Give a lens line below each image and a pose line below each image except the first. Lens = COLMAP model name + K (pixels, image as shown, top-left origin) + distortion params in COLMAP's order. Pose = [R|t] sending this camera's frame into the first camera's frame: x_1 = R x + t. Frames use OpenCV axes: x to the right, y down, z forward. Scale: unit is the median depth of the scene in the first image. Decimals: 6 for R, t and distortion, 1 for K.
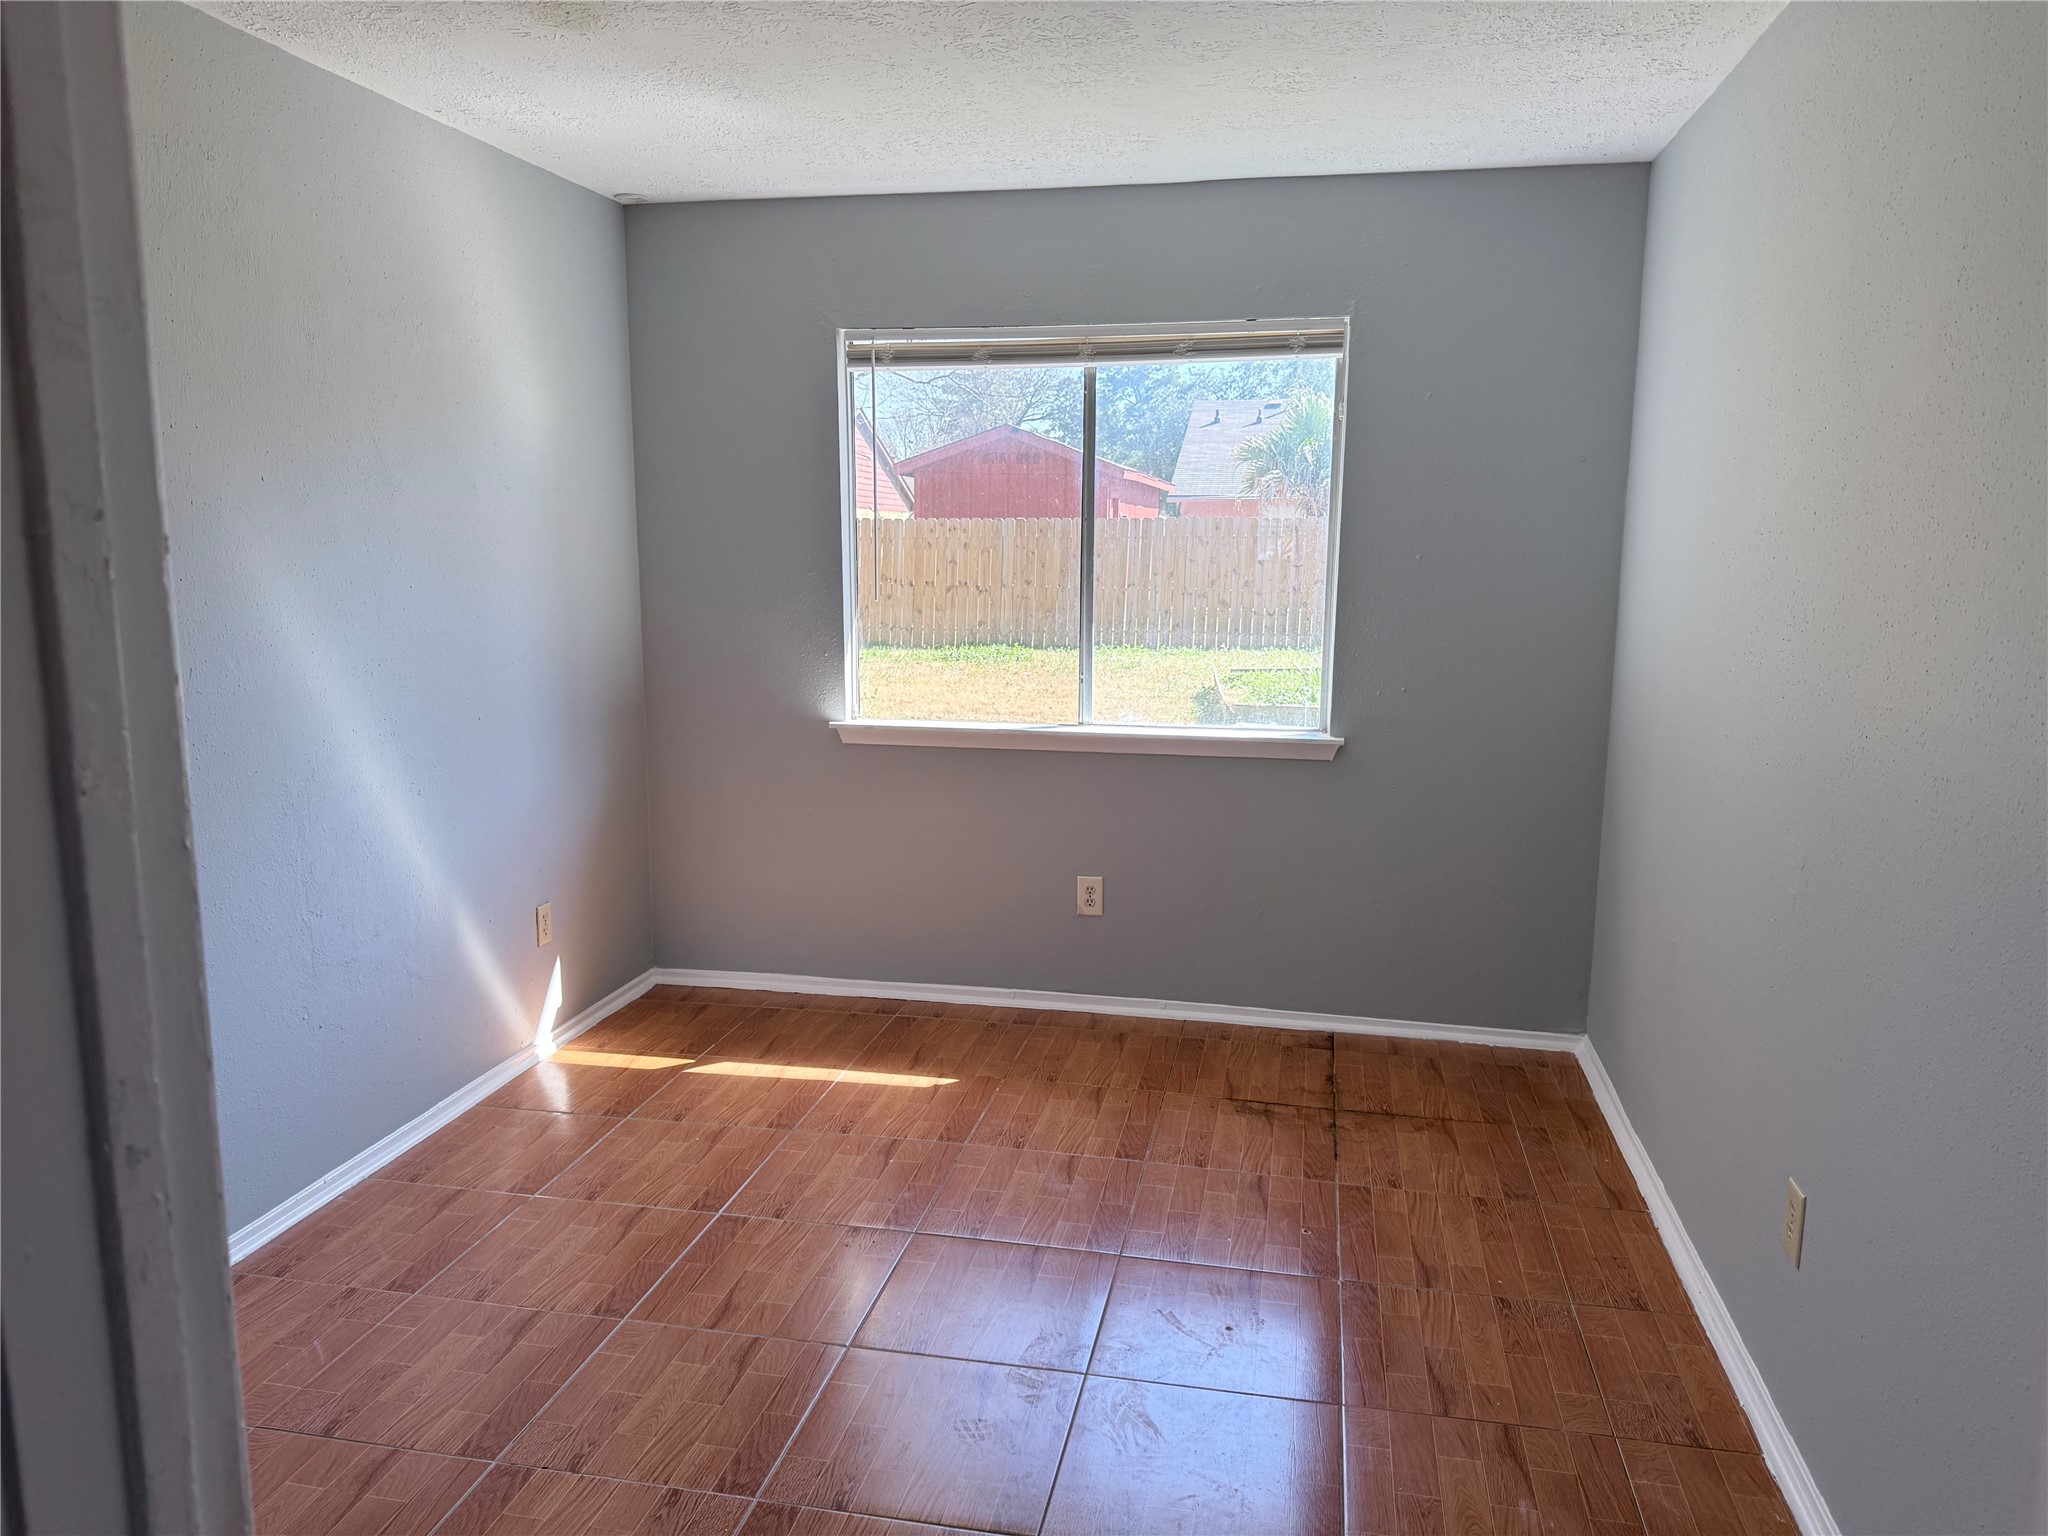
lens RADIAL K [[1432.0, 0, 1028.7], [0, 1432.0, 770.8], [0, 0, 1]] dist [0.119107, -0.204017]
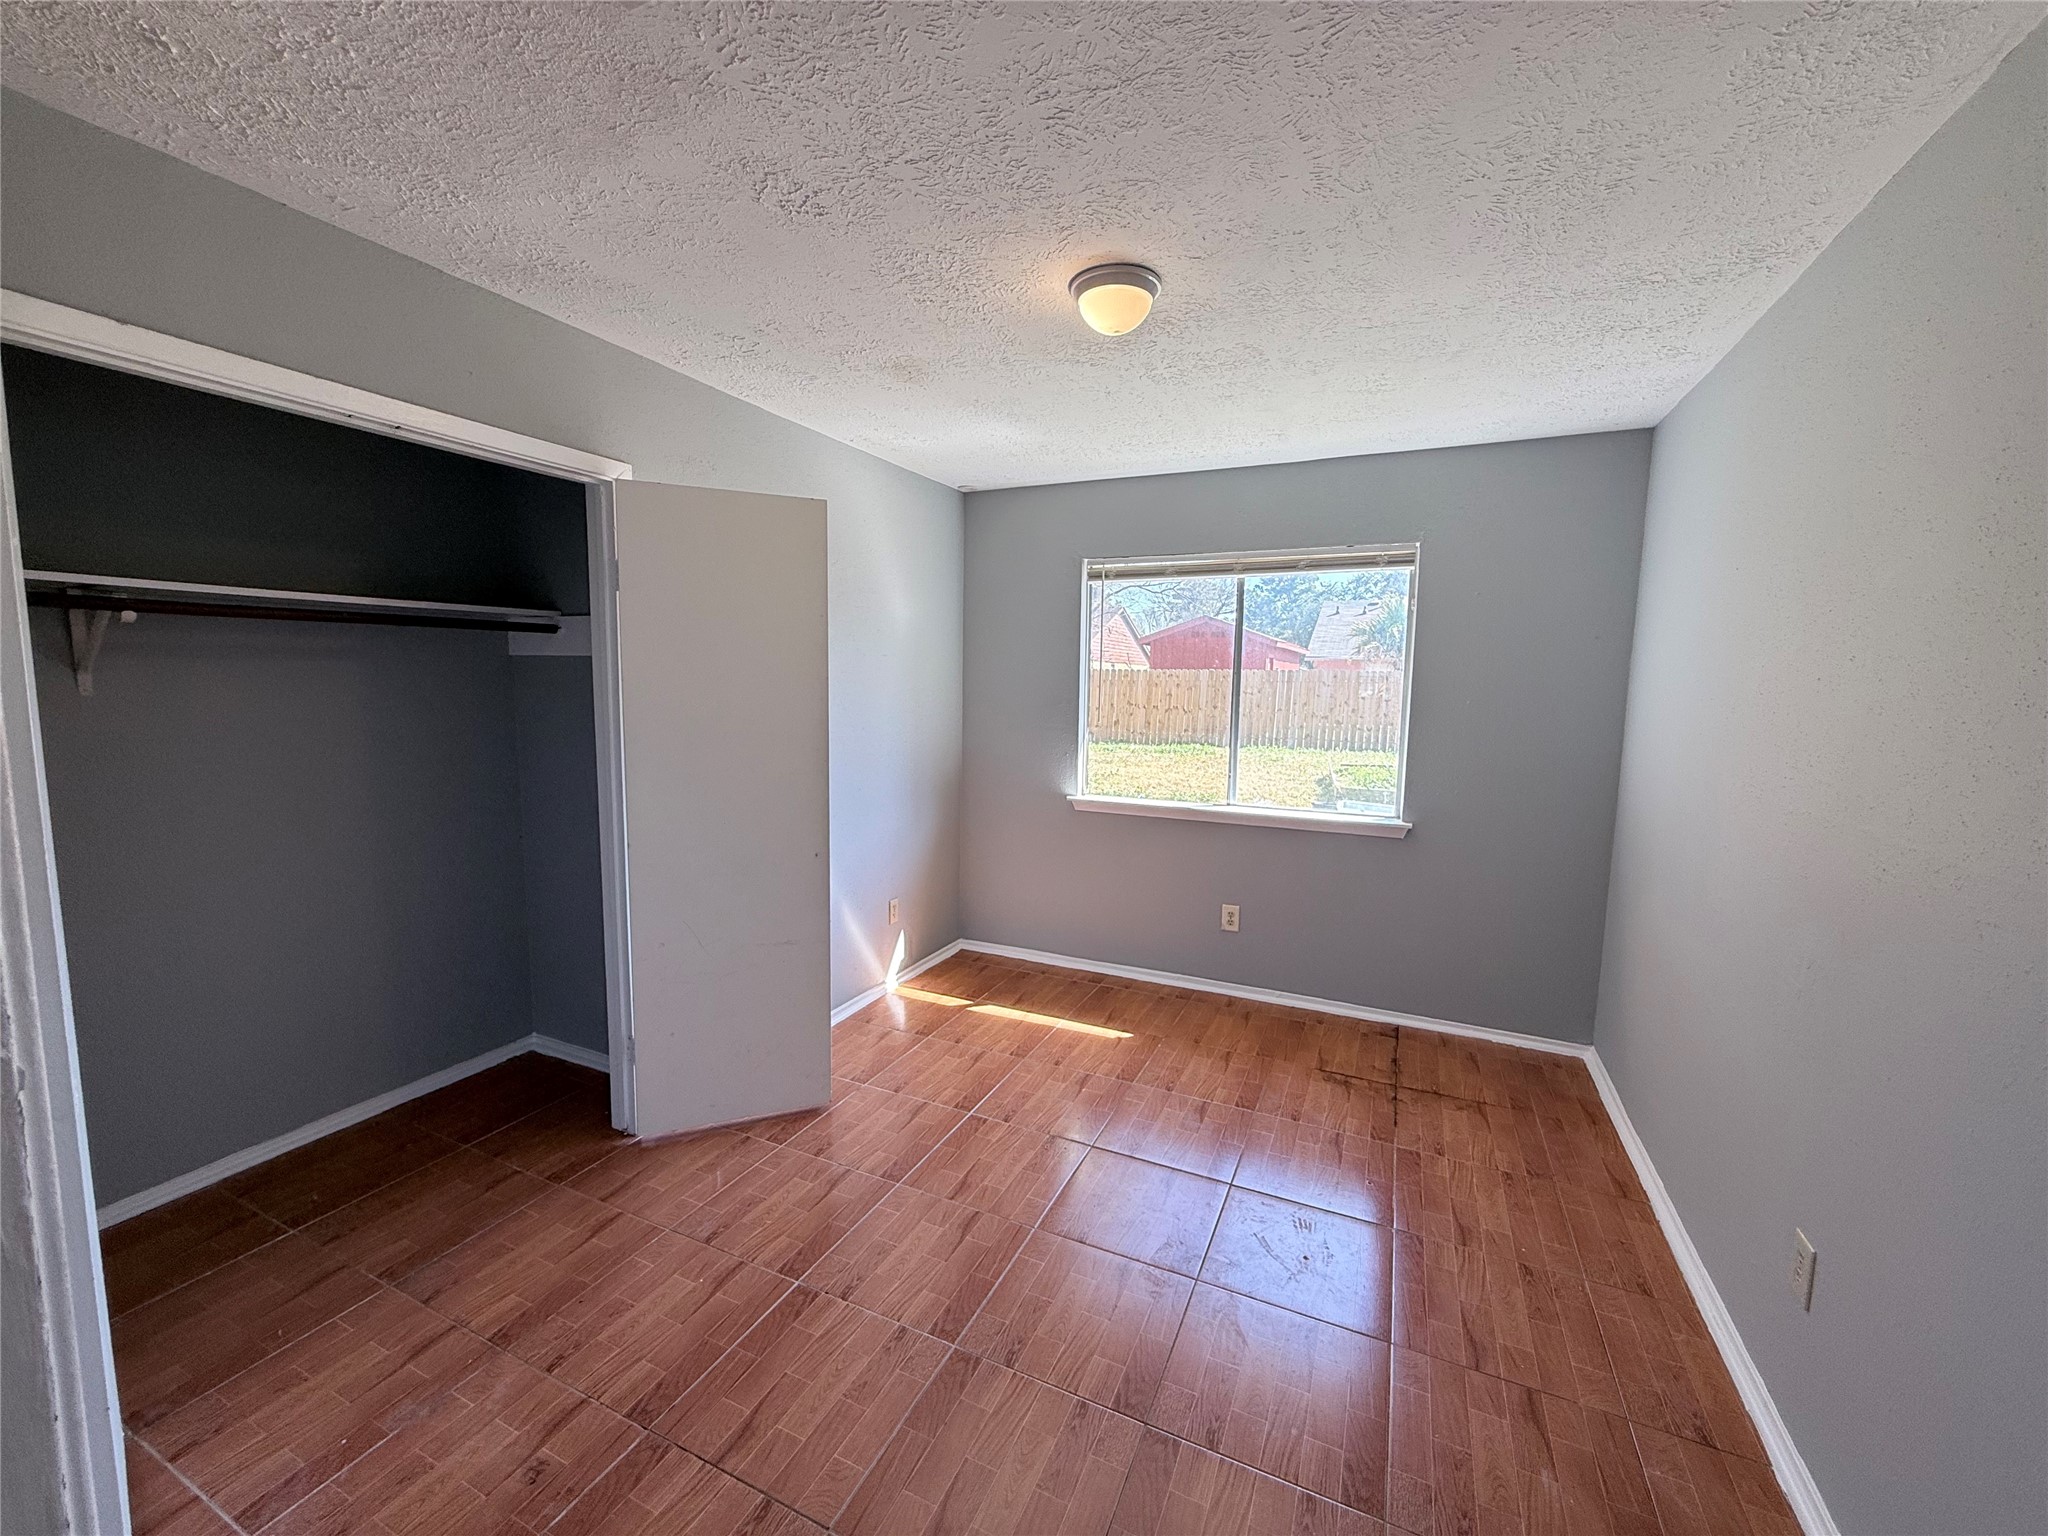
lens RADIAL K [[817.7, 0, 1022.1], [0, 817.7, 765.7], [0, 0, 1]] dist [-0.000103, 0.000273]
pose [[0.971766, 0.033852, -0.233507, 0.028585], [-0.046807, 0.997644, -0.050158, -0.023409], [0.231259, 0.059672, 0.971061, 0.106917]]
